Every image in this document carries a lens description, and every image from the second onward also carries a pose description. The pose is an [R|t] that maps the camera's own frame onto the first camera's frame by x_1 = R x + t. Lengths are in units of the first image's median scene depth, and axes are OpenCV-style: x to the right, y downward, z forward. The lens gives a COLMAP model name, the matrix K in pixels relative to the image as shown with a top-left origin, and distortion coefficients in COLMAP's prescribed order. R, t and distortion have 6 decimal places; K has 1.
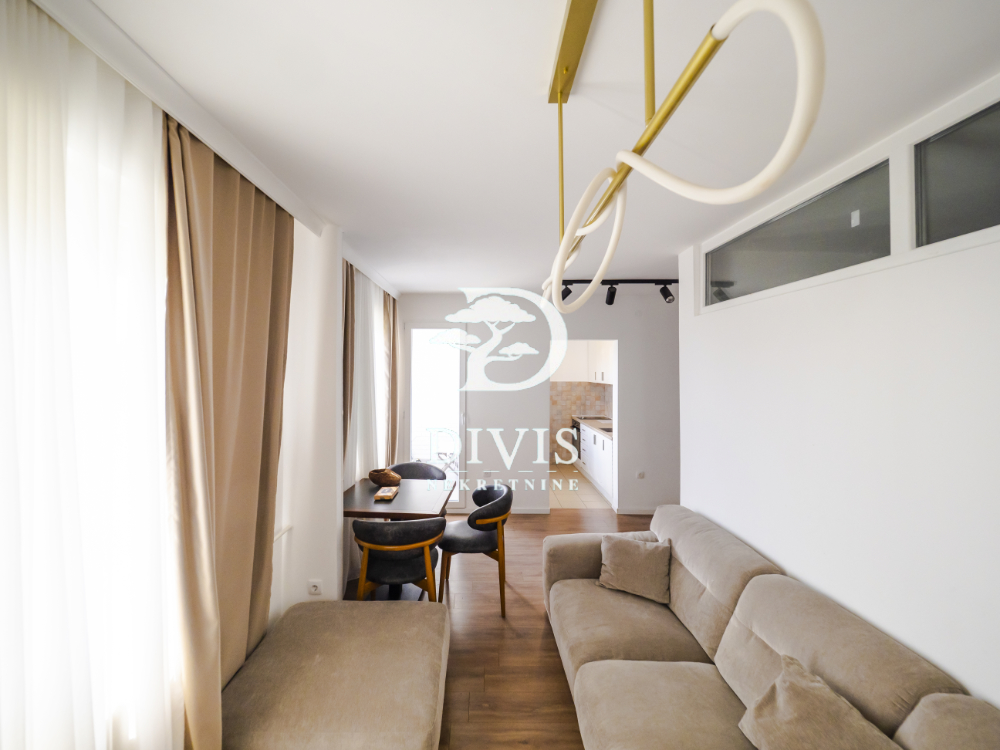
lens RADIAL K [[417.0, 0, 498.8], [0, 417.0, 369.2], [0, 0, 1]] dist [-0.012111, -0.000338]
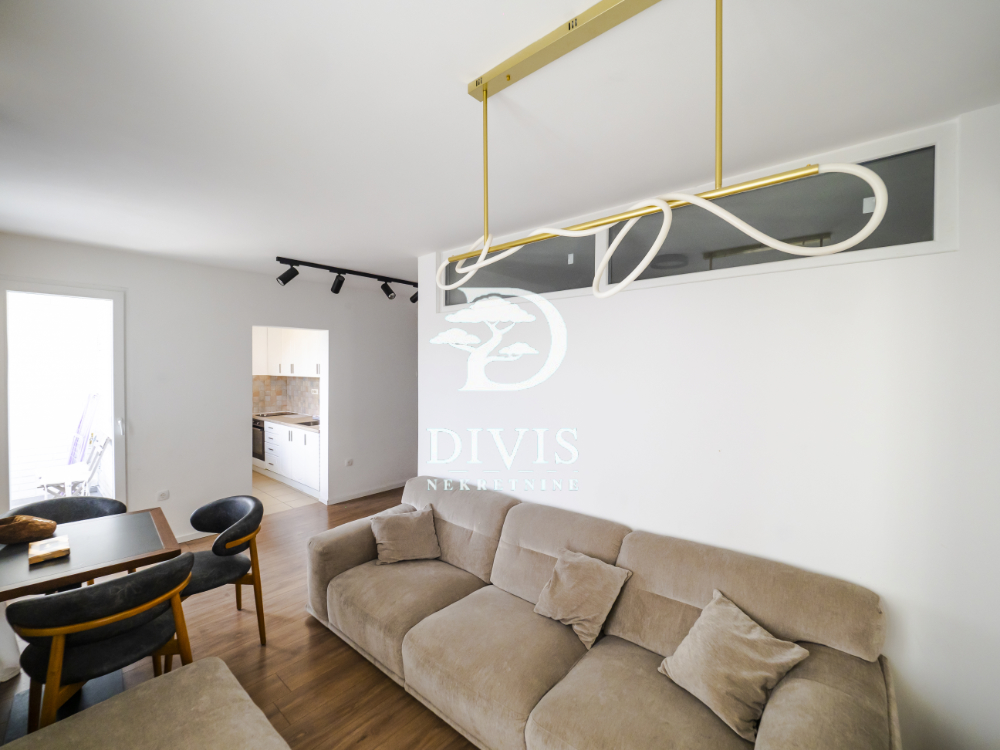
lens RADIAL K [[402.6, 0, 498.9], [0, 402.6, 379.6], [0, 0, 1]] dist [-0.009124, -0.000203]
pose [[0.674976, -0.025057, 0.737414, -0.279556], [-0.002574, 0.999337, 0.036313, 0.019949], [-0.737835, -0.026409, 0.674464, 0.109962]]
